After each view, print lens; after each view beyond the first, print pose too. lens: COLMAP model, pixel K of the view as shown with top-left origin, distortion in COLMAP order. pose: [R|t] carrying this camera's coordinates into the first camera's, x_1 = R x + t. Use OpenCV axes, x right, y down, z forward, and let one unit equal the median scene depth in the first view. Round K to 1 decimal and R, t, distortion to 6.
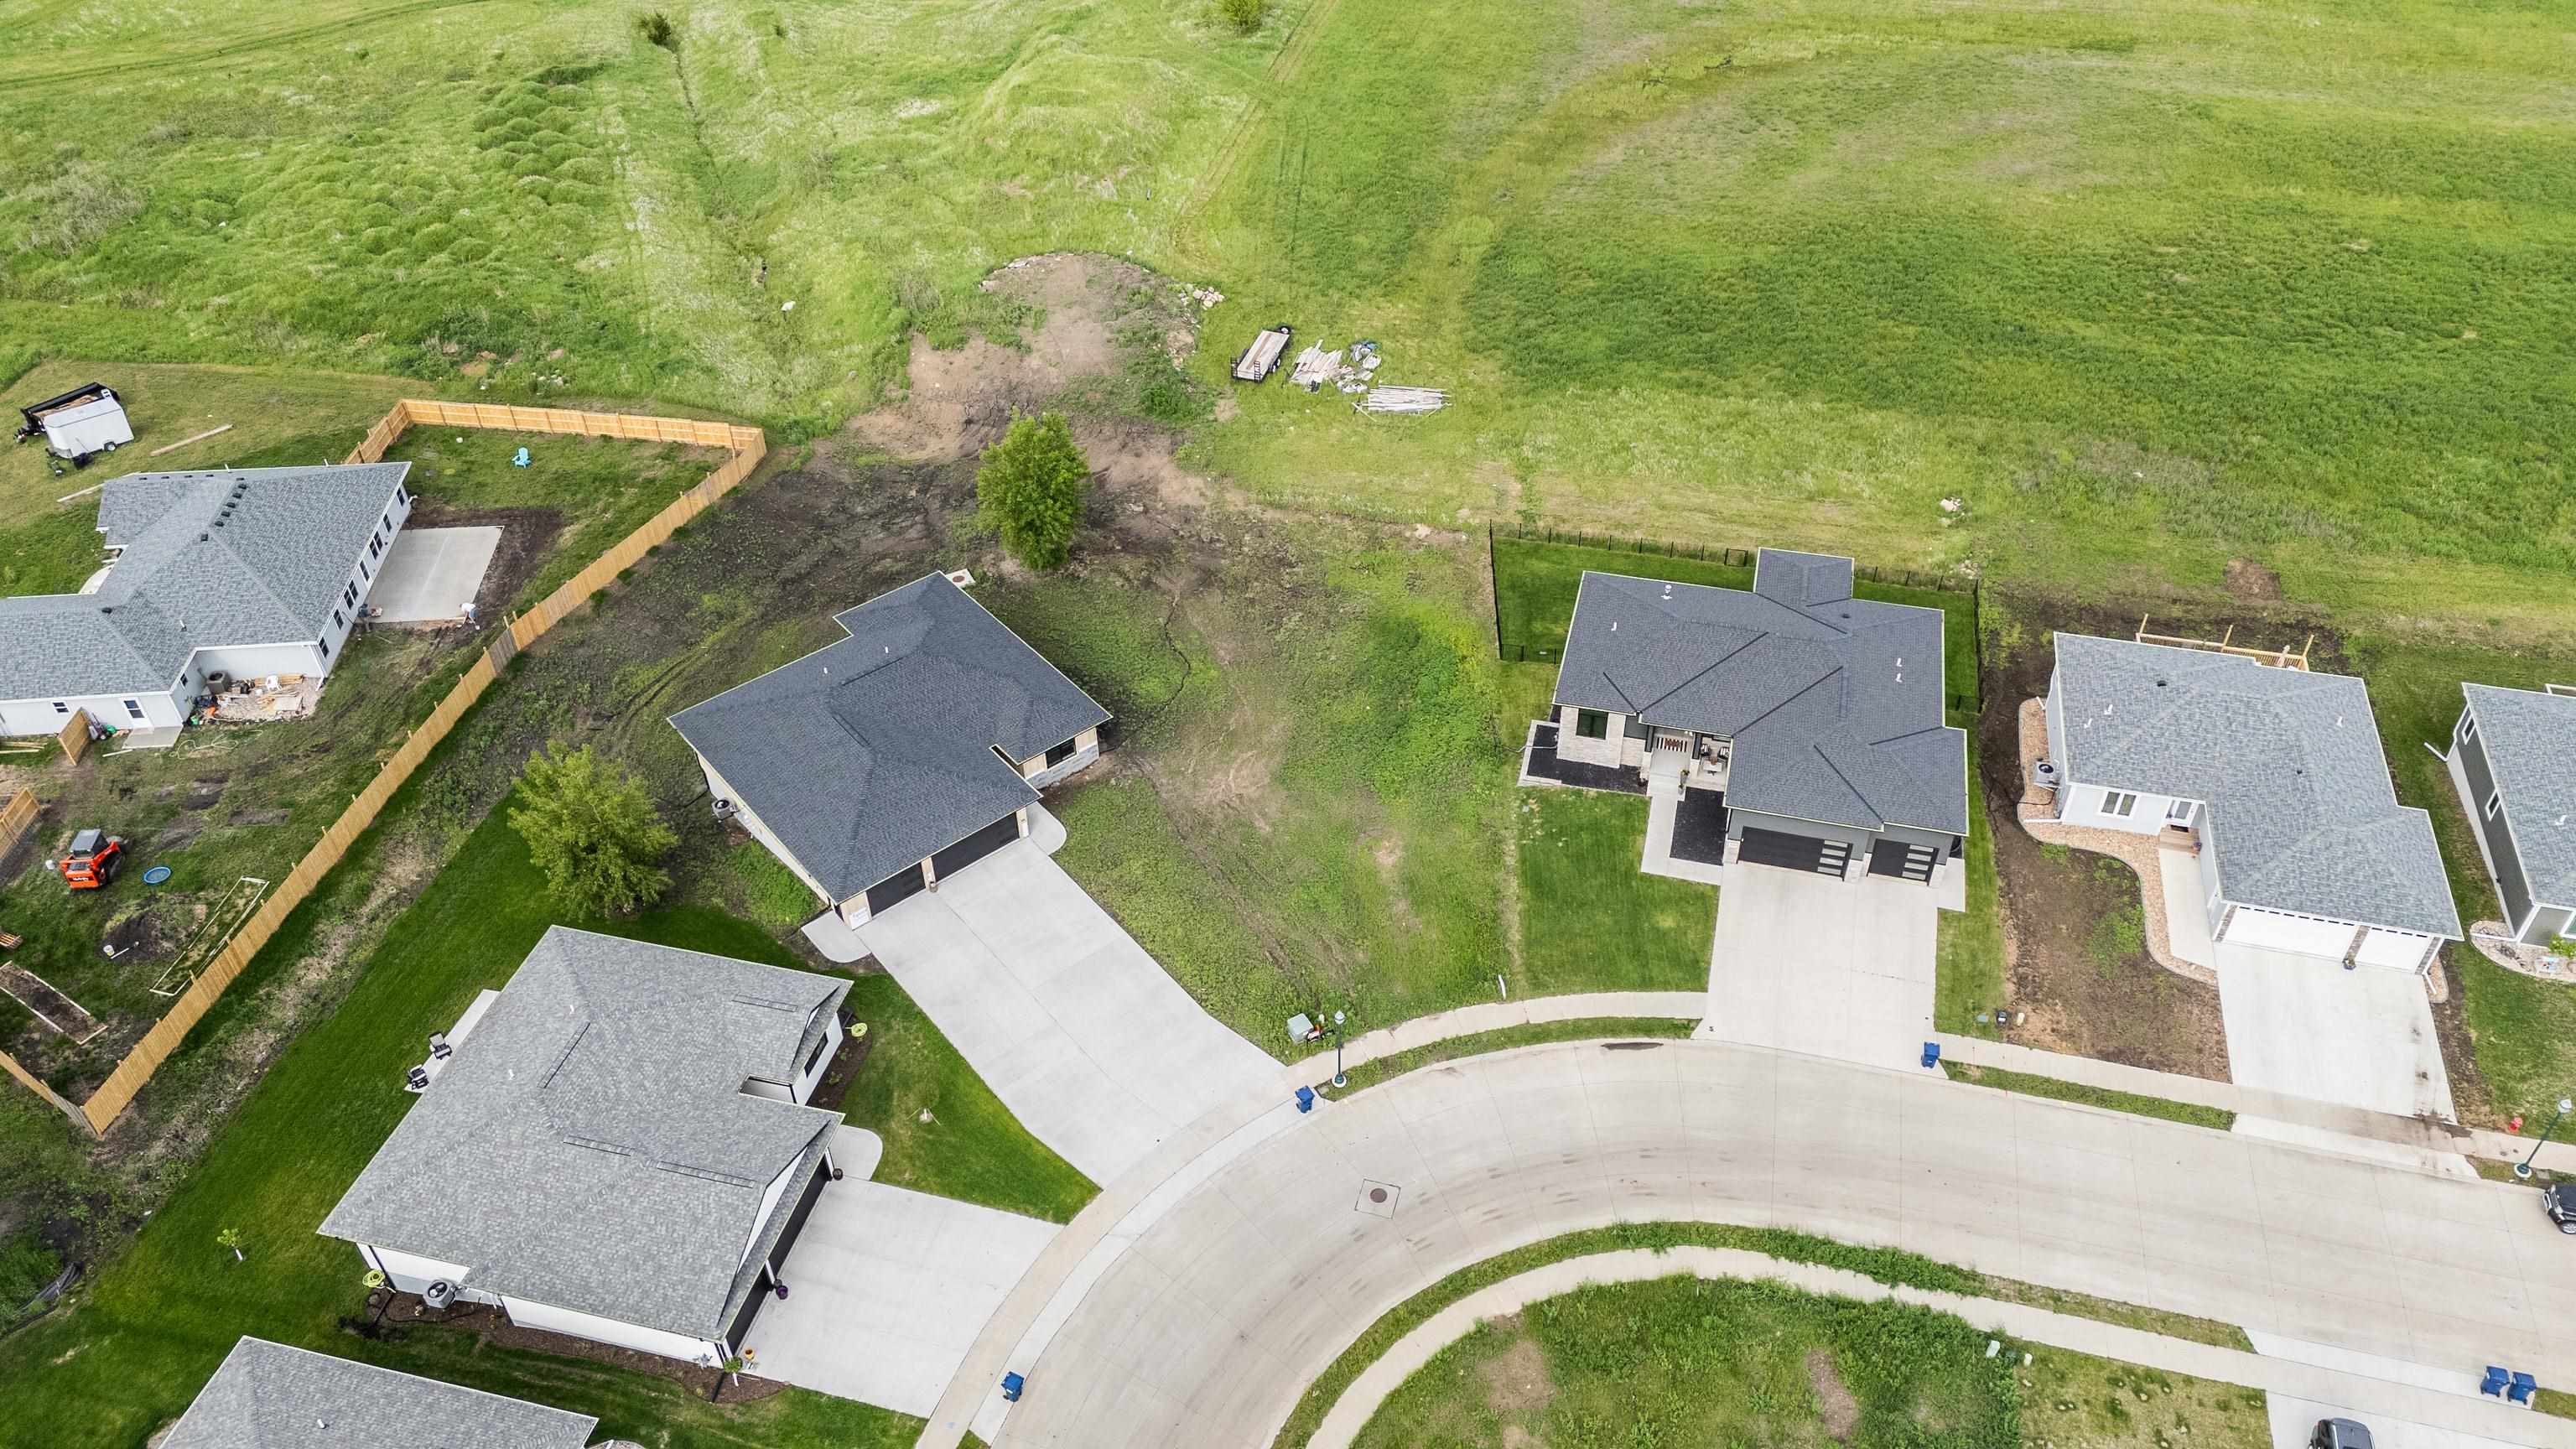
lens RADIAL K [[1879.8, 0, 1288.0], [0, 1879.8, 724.5], [0, 0, 1]] dist [0.127289, -0.180014]
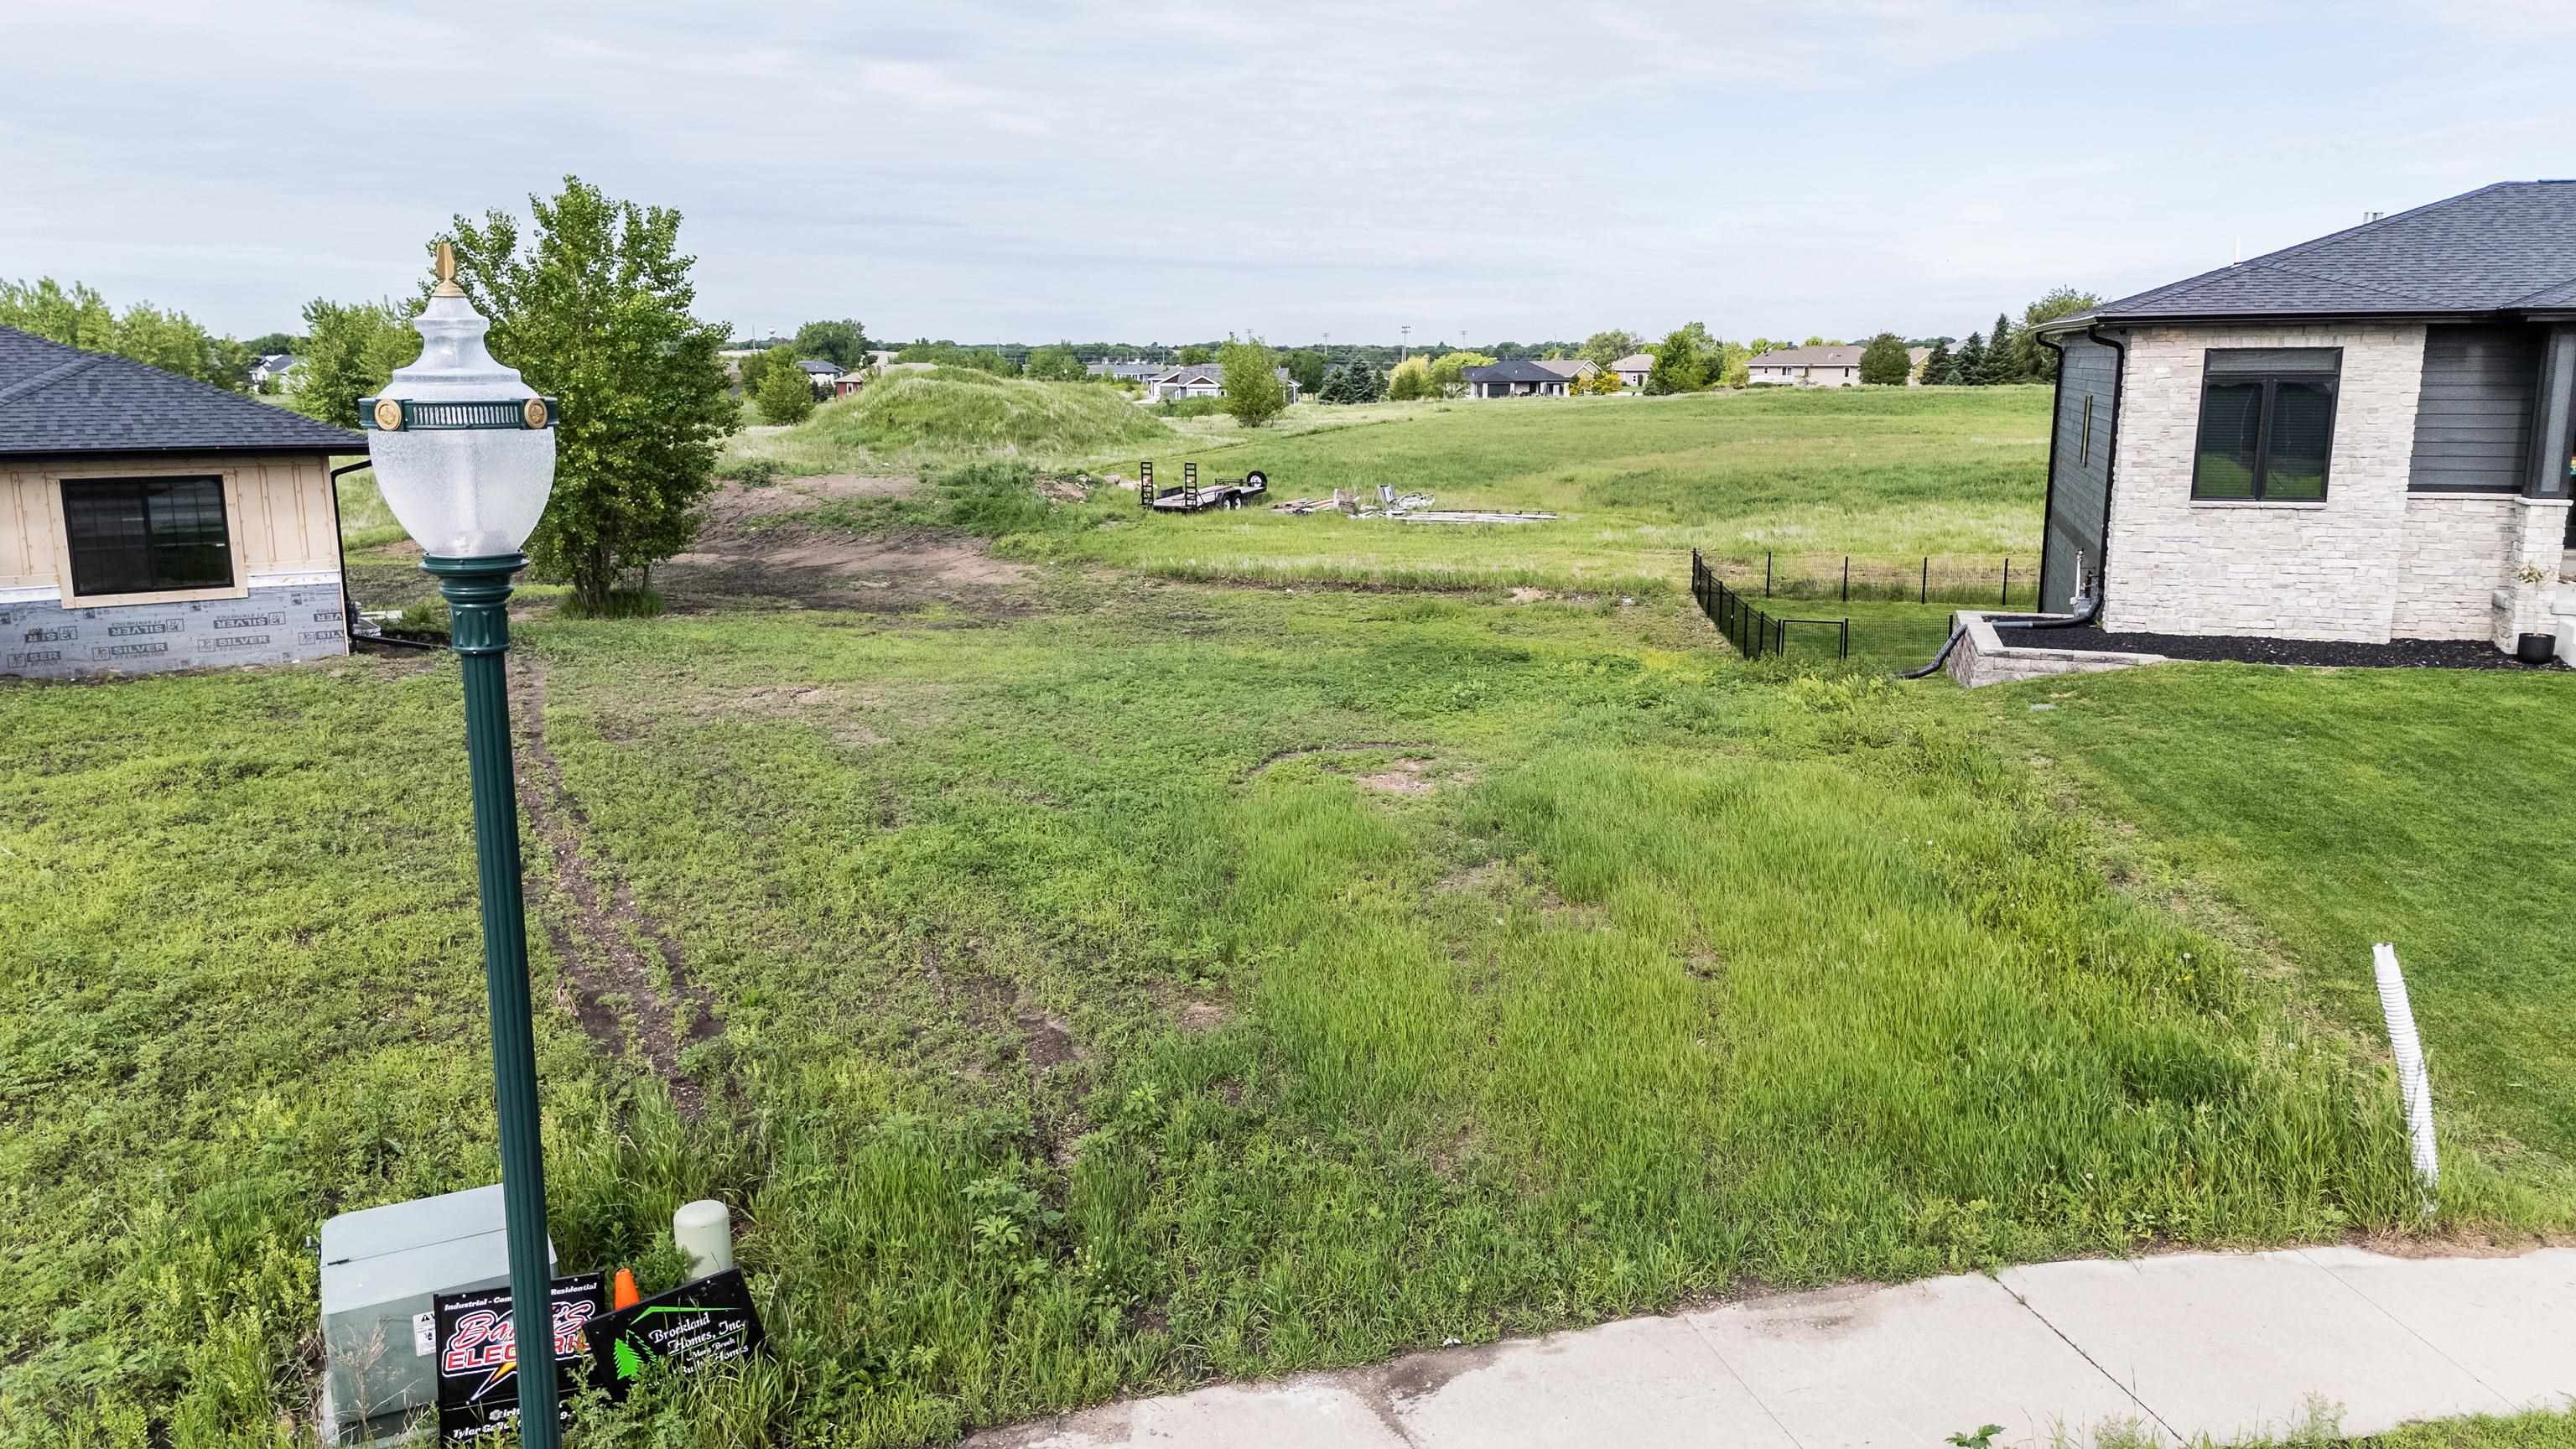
lens RADIAL K [[1891.8, 0, 1288.0], [0, 1891.8, 724.5], [0, 0, 1]] dist [0.081257, -0.060713]
pose [[0.998760, 0.023005, -0.044148, 0.041323], [-0.041546, 0.873756, -0.484587, 0.140999], [0.027426, 0.485820, 0.873628, 0.702847]]
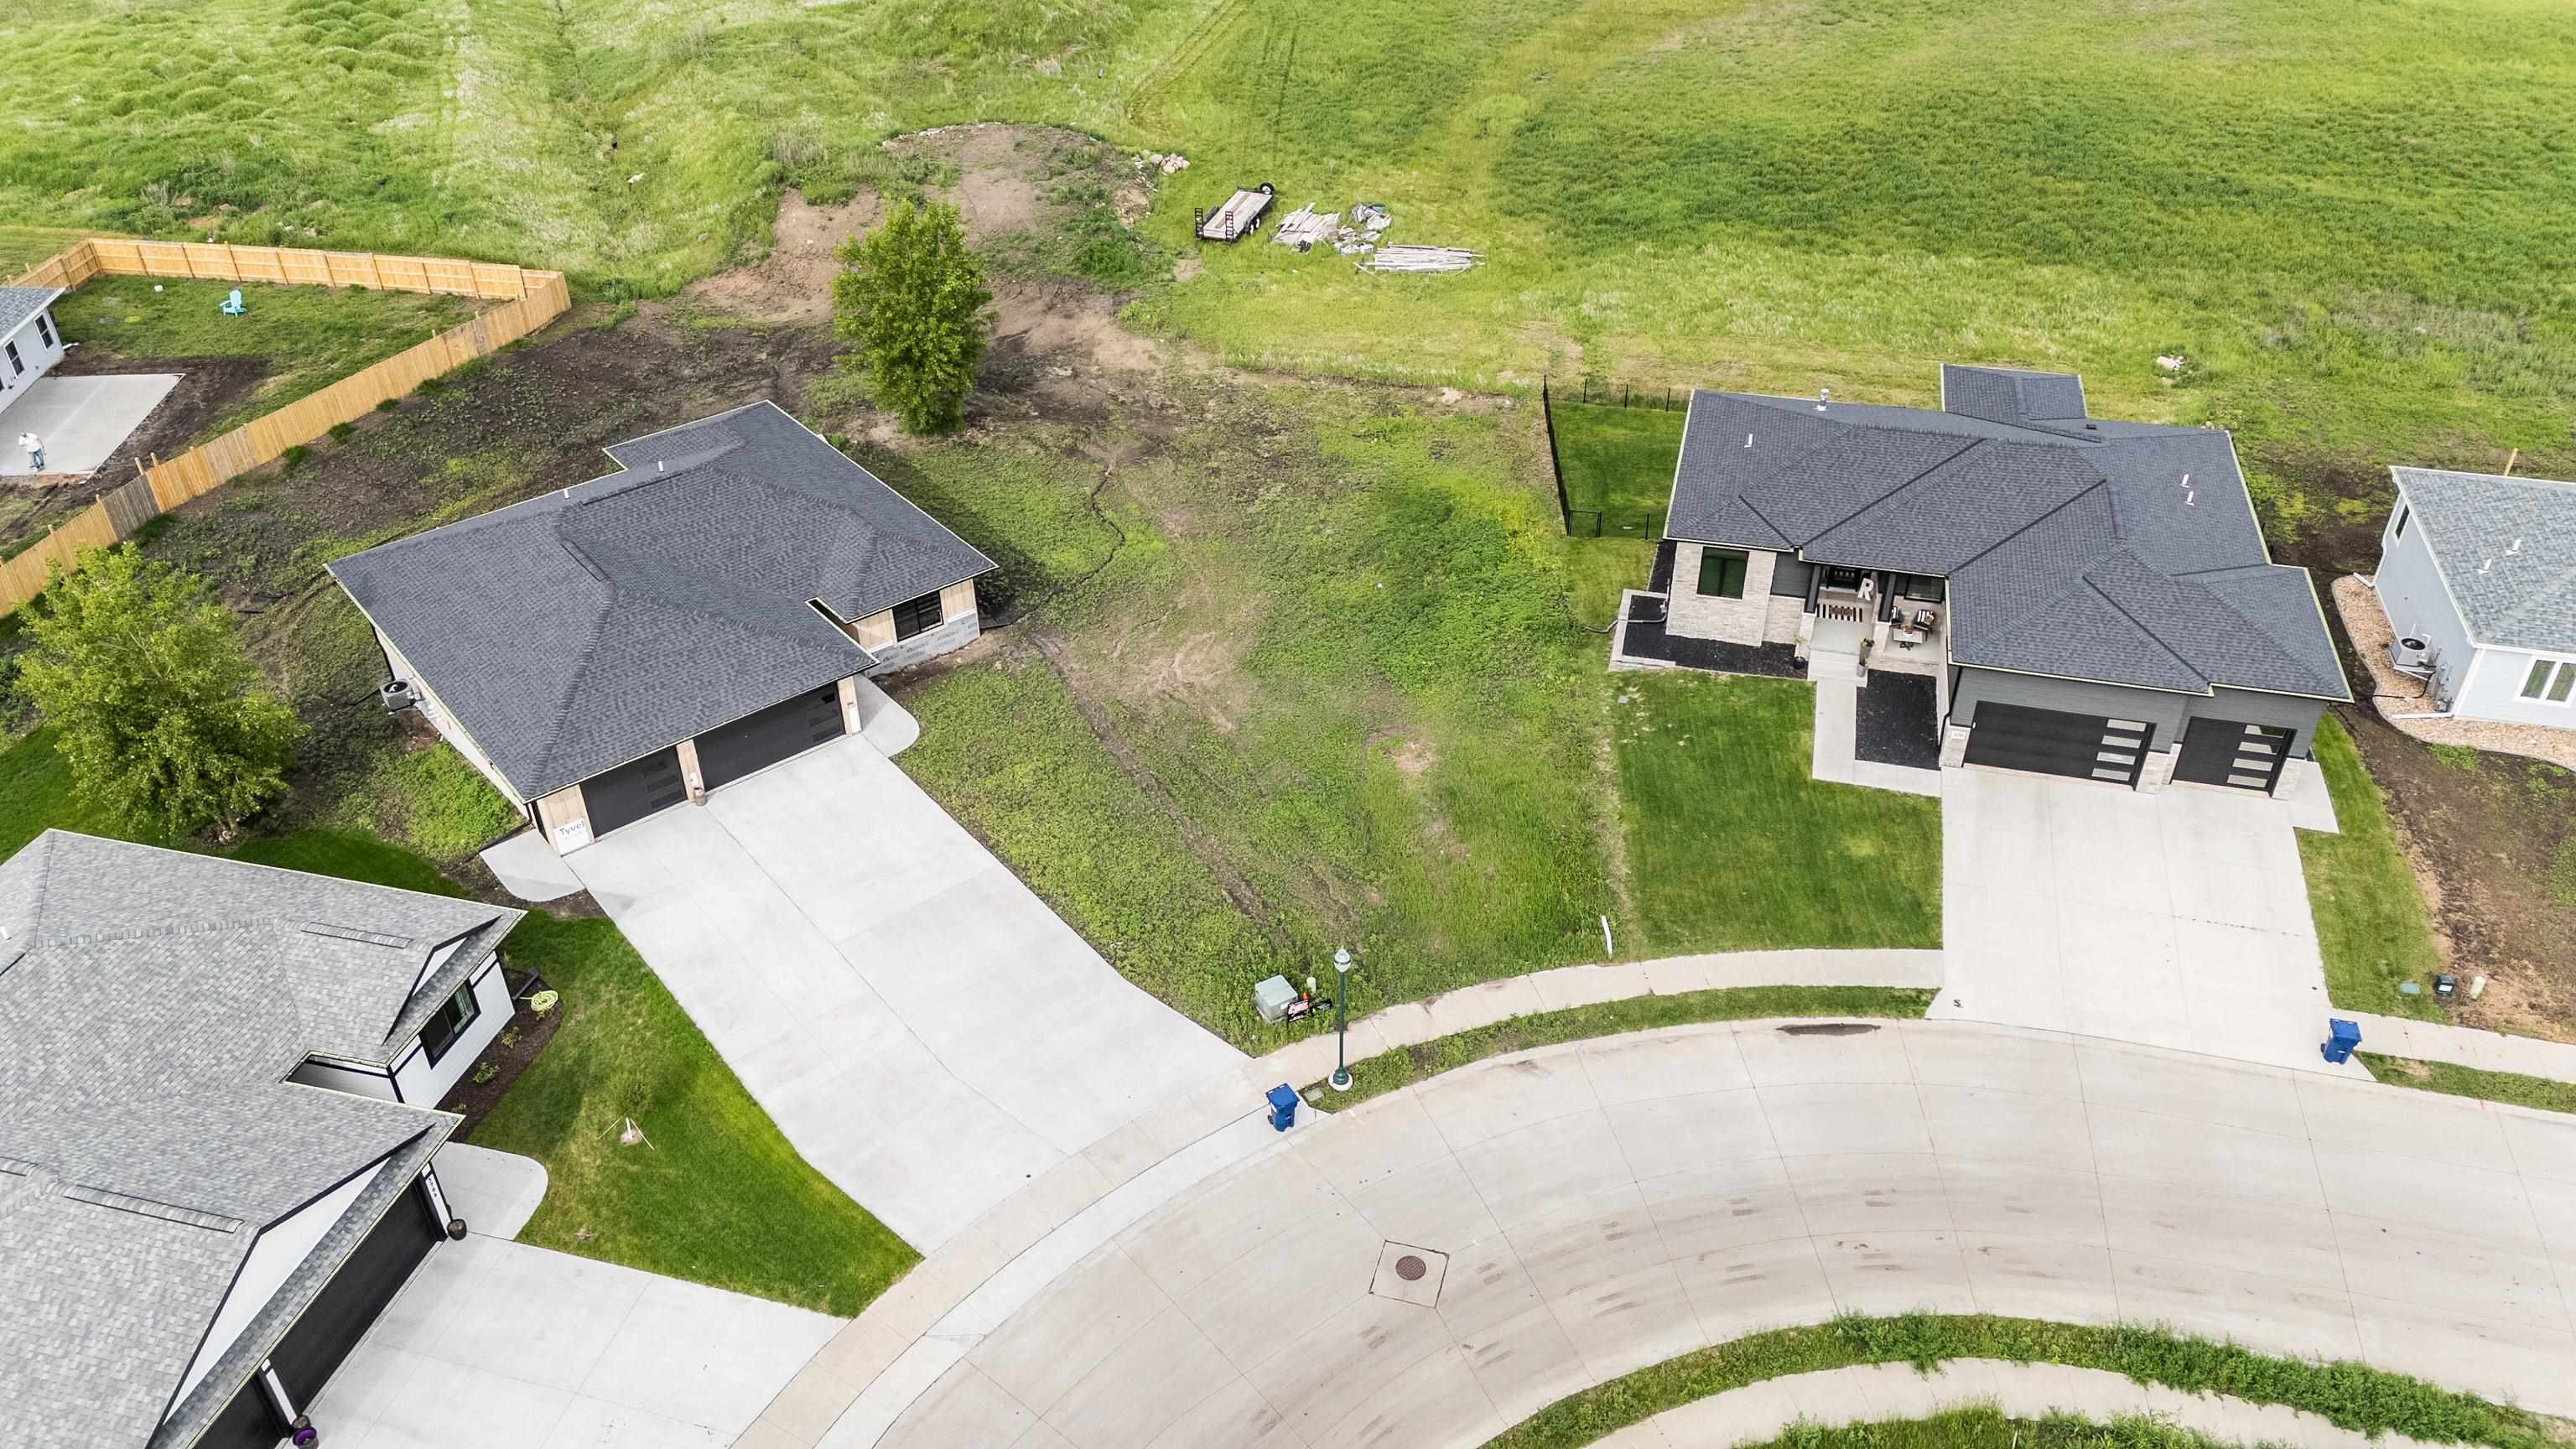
lens RADIAL K [[1891.8, 0, 1288.0], [0, 1891.8, 724.5], [0, 0, 1]] dist [0.081257, -0.060713]
pose [[0.999958, 0.006584, 0.006418, 0.004581], [-0.005978, 0.995905, -0.090213, 0.100037], [-0.006986, 0.090170, 0.995902, 0.302744]]
